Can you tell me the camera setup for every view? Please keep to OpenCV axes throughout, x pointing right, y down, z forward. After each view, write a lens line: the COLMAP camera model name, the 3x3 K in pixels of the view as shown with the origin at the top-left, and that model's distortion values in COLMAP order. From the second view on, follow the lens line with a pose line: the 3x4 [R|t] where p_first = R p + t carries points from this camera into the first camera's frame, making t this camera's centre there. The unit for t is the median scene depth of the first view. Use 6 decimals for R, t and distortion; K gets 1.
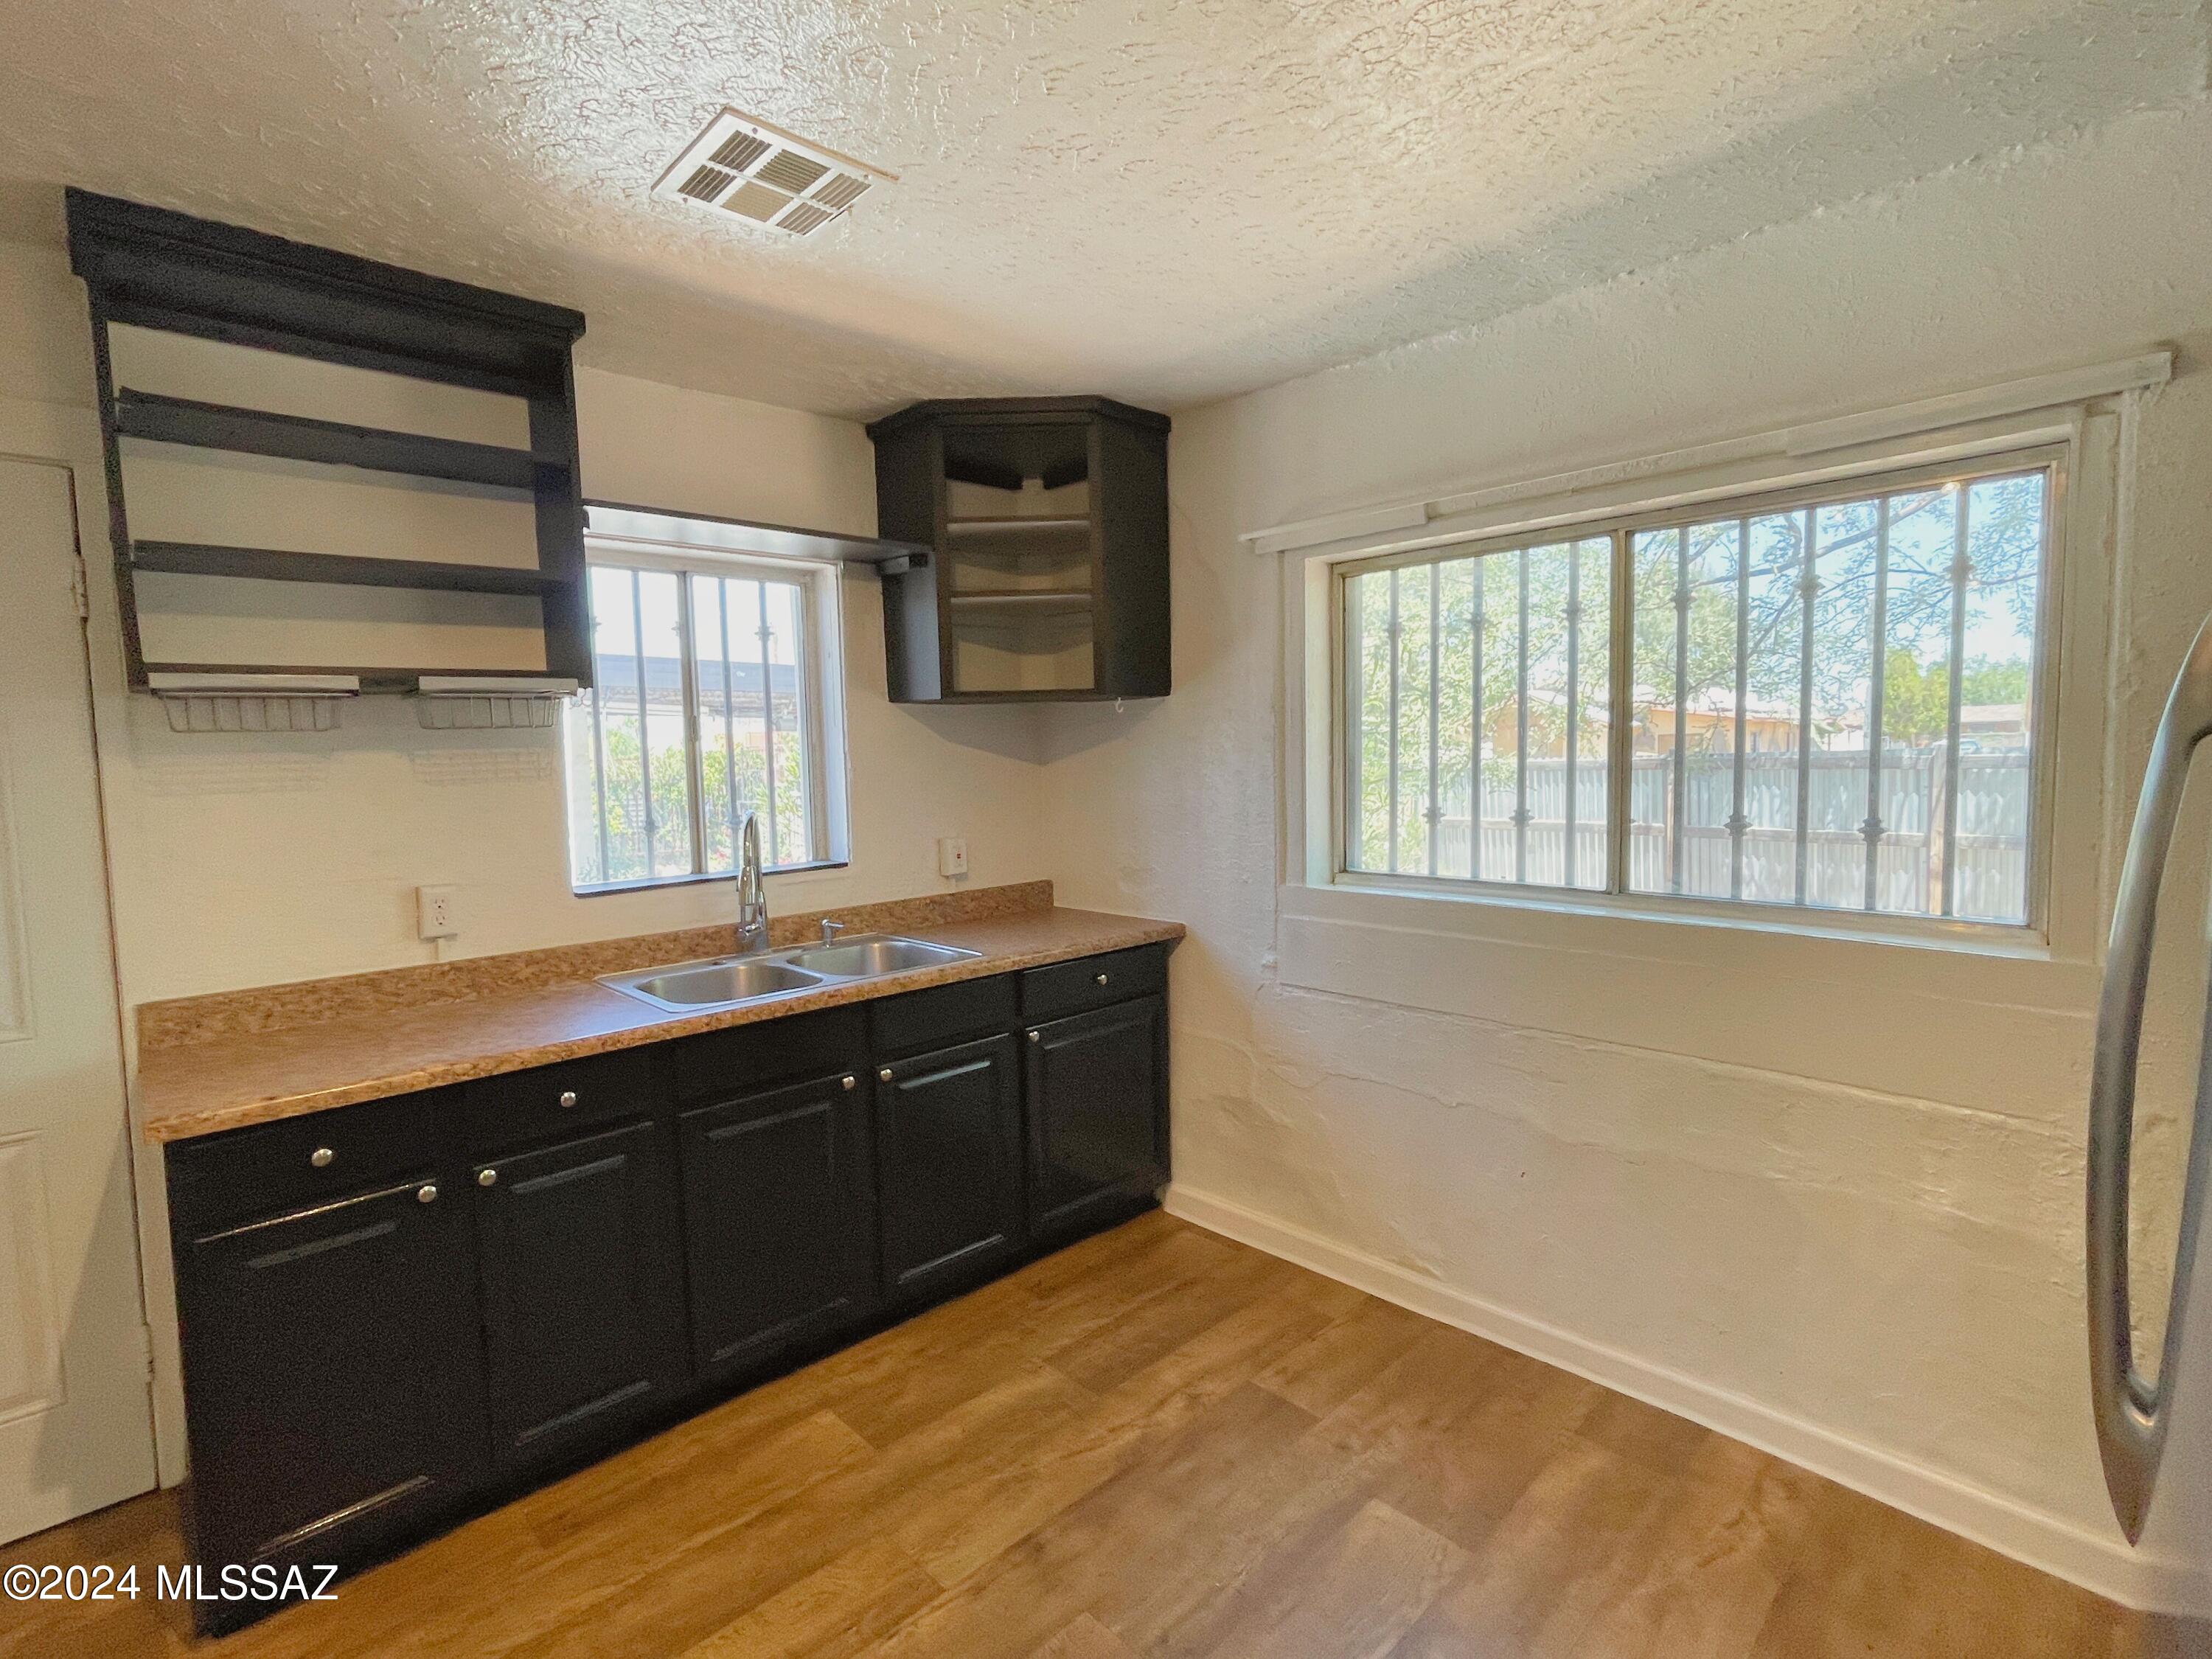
lens RADIAL K [[1032.5, 0, 1099.6], [0, 1032.5, 826.0], [0, 0, 1]] dist [-0.002055, 0.000213]
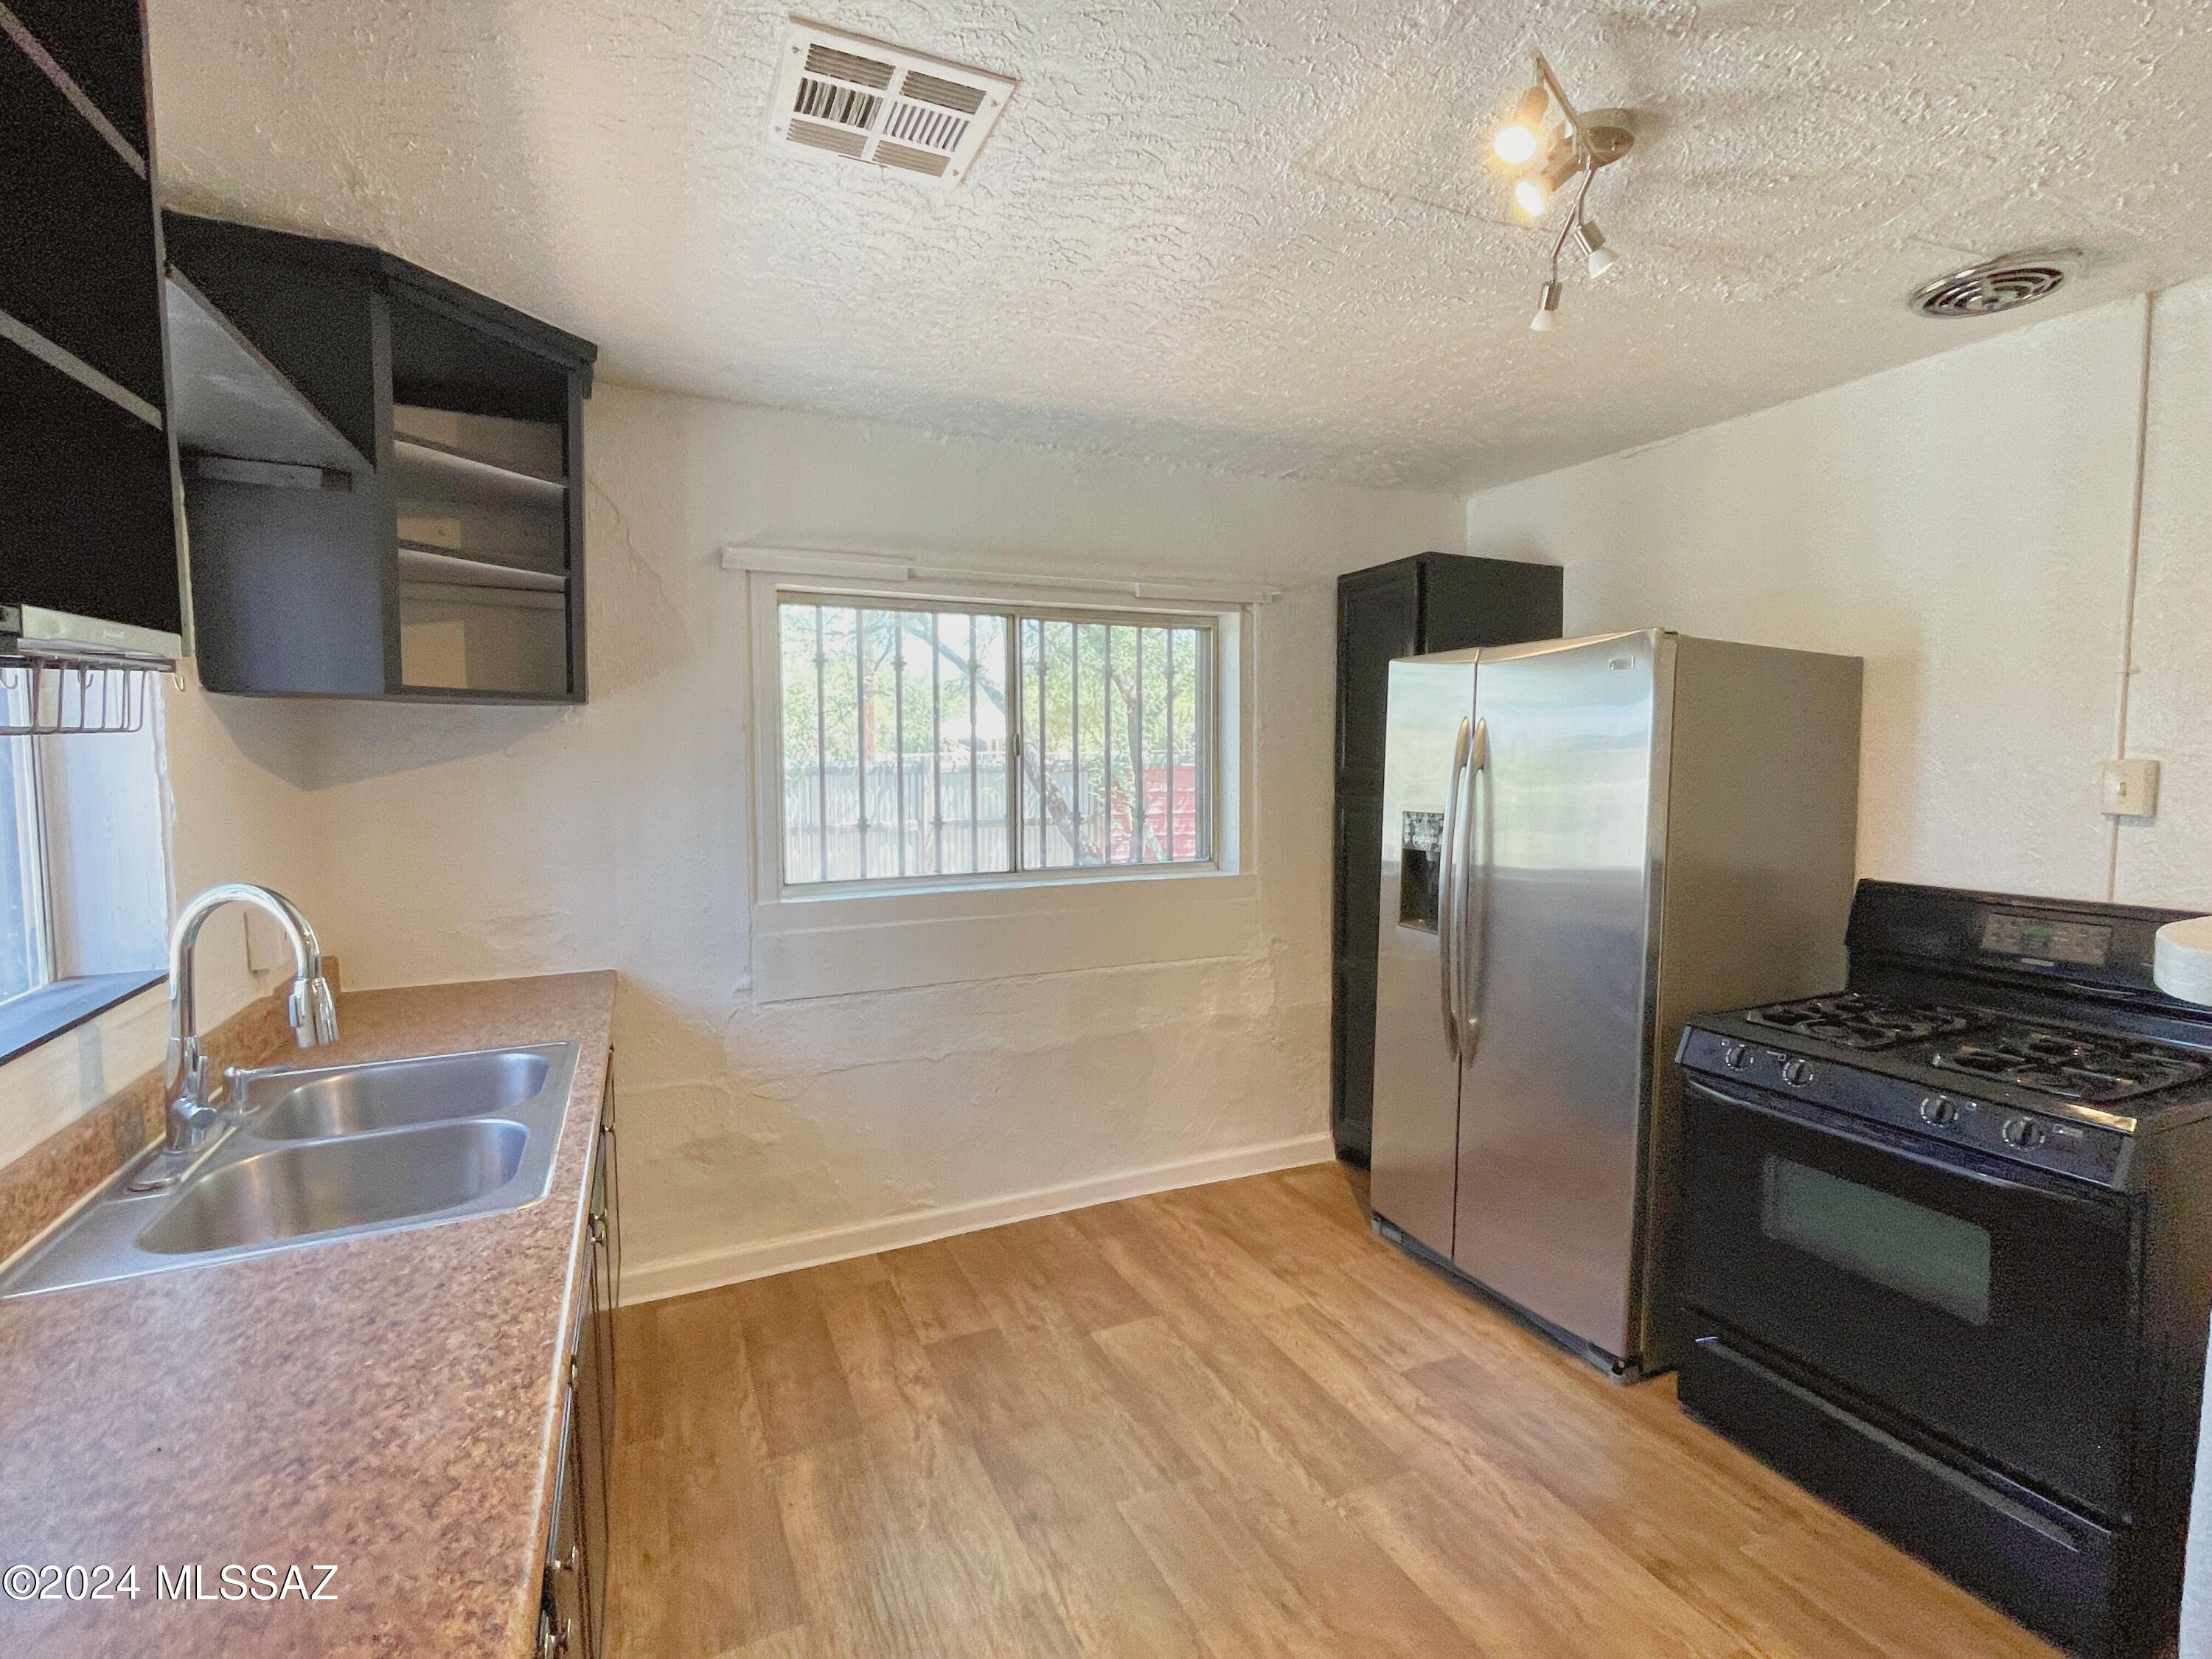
lens RADIAL K [[1038.0, 0, 1103.8], [0, 1038.0, 819.7], [0, 0, 1]] dist [0.002005, -0.000112]
pose [[0.324955, -0.048286, 0.944496, -0.699613], [0.063940, 0.997532, 0.028999, -0.034438], [-0.943566, 0.050968, 0.327240, 0.369984]]
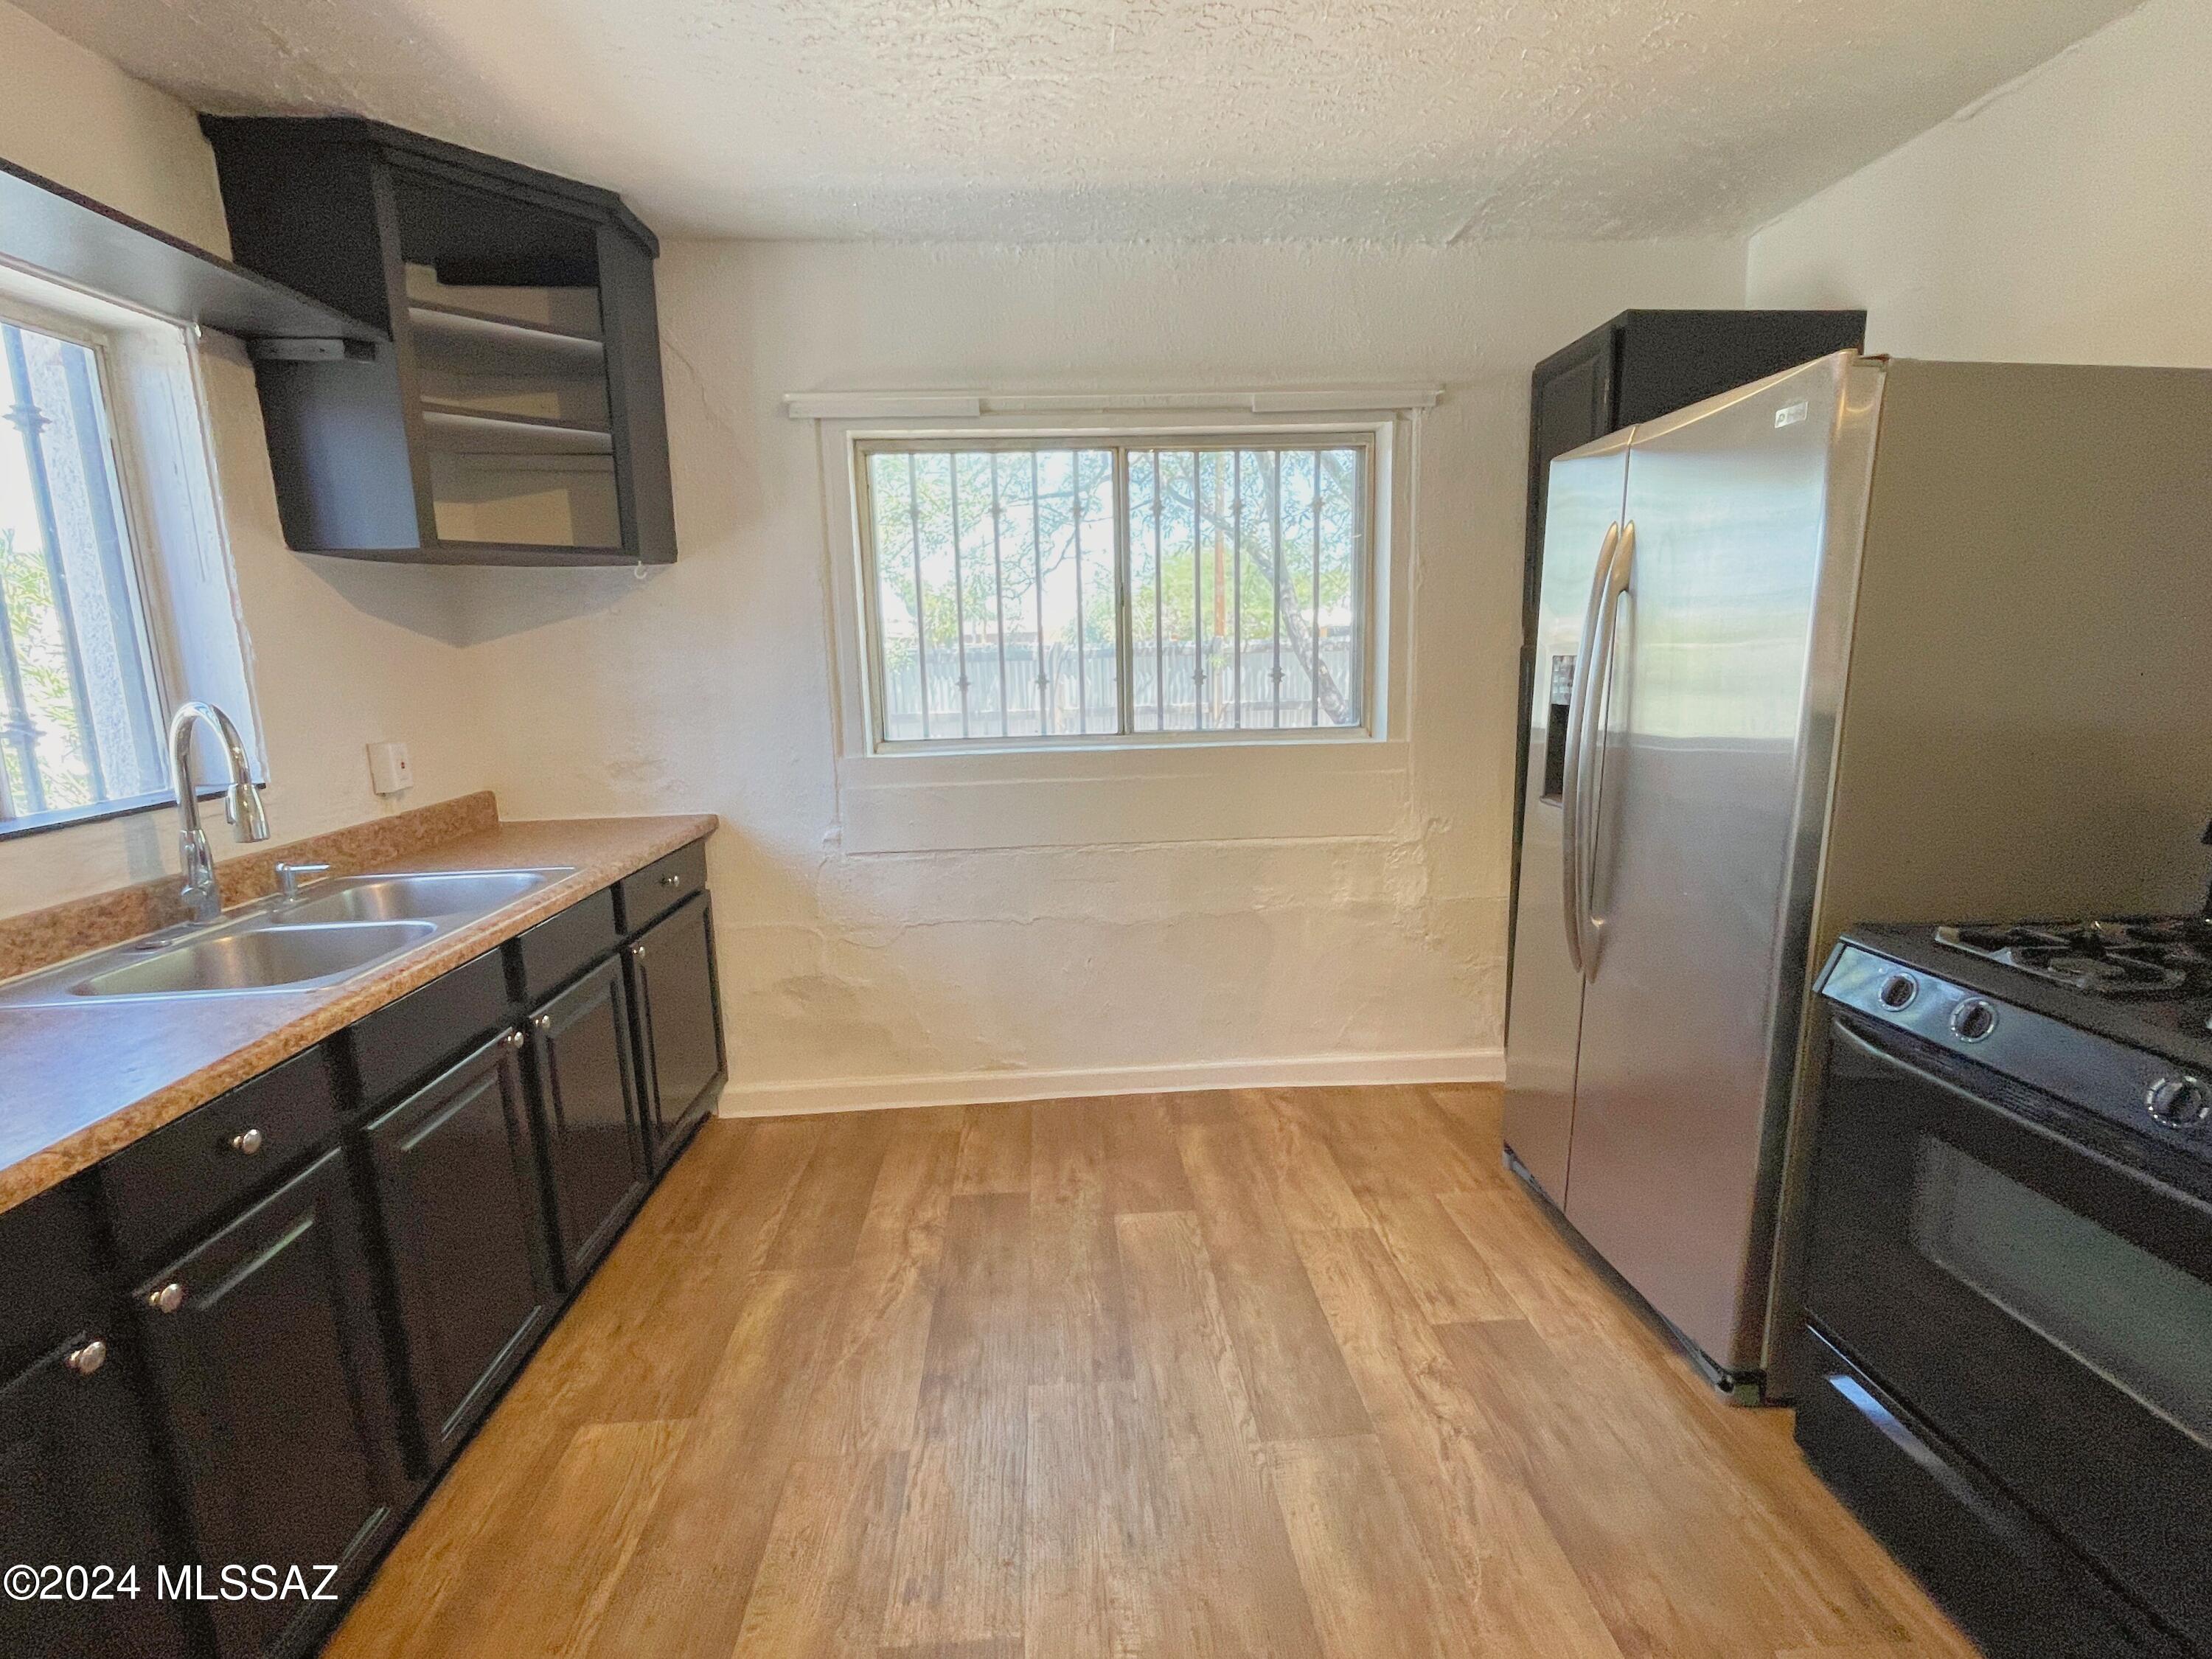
lens RADIAL K [[1032.5, 0, 1099.6], [0, 1032.5, 826.0], [0, 0, 1]] dist [-0.002055, 0.000213]
pose [[0.651024, -0.130290, 0.747792, -0.454696], [0.068242, 0.991215, 0.113292, 0.027345], [-0.755984, -0.022725, 0.654196, 0.145366]]
